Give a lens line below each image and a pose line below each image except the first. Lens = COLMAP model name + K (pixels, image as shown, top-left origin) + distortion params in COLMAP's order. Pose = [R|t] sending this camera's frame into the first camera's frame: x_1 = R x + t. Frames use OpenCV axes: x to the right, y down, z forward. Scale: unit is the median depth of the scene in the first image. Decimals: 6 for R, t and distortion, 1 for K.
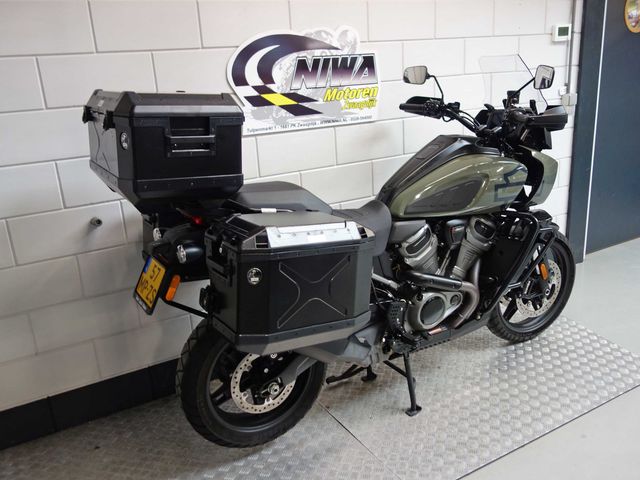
lens RADIAL K [[563.3, 0, 320.0], [0, 563.3, 240.0], [0, 0, 1]] dist [0.001935, -0.002060]
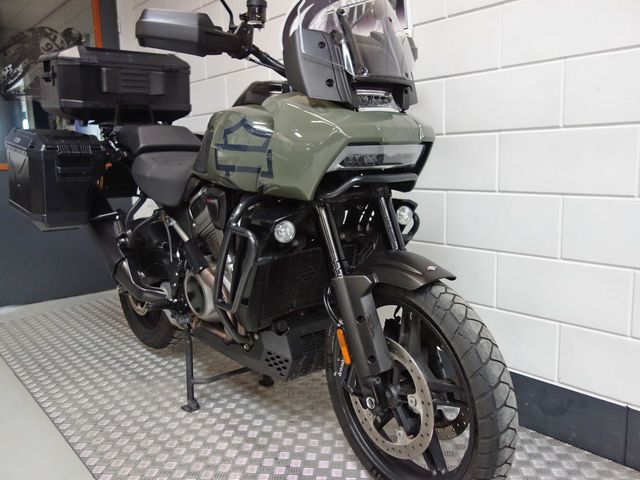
lens RADIAL K [[563.3, 0, 320.0], [0, 563.3, 240.0], [0, 0, 1]] dist [0.001935, -0.002060]
pose [[0.167563, 0.203269, -0.964678, 0.881969], [-0.266588, 0.951401, 0.154166, -0.110036], [0.949133, 0.231339, 0.213609, 0.857937]]
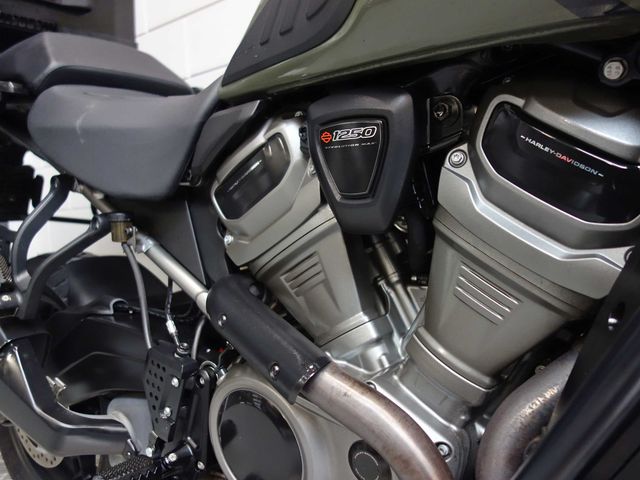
lens RADIAL K [[563.3, 0, 320.0], [0, 563.3, 240.0], [0, 0, 1]] dist [0.001935, -0.002060]
pose [[0.361323, 0.092618, -0.927829, 0.391774], [-0.231471, 0.972817, 0.006967, 0.019136], [0.903253, 0.212248, 0.372940, 0.794441]]
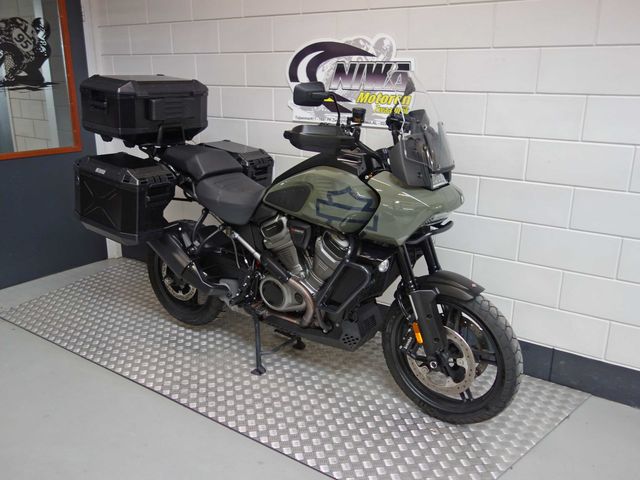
lens RADIAL K [[563.3, 0, 320.0], [0, 563.3, 240.0], [0, 0, 1]] dist [0.001935, -0.002060]
pose [[0.424676, 0.317937, -0.847683, 1.014120], [-0.292154, 0.934344, 0.204076, -0.202505], [0.856911, 0.160988, 0.489680, 0.449635]]
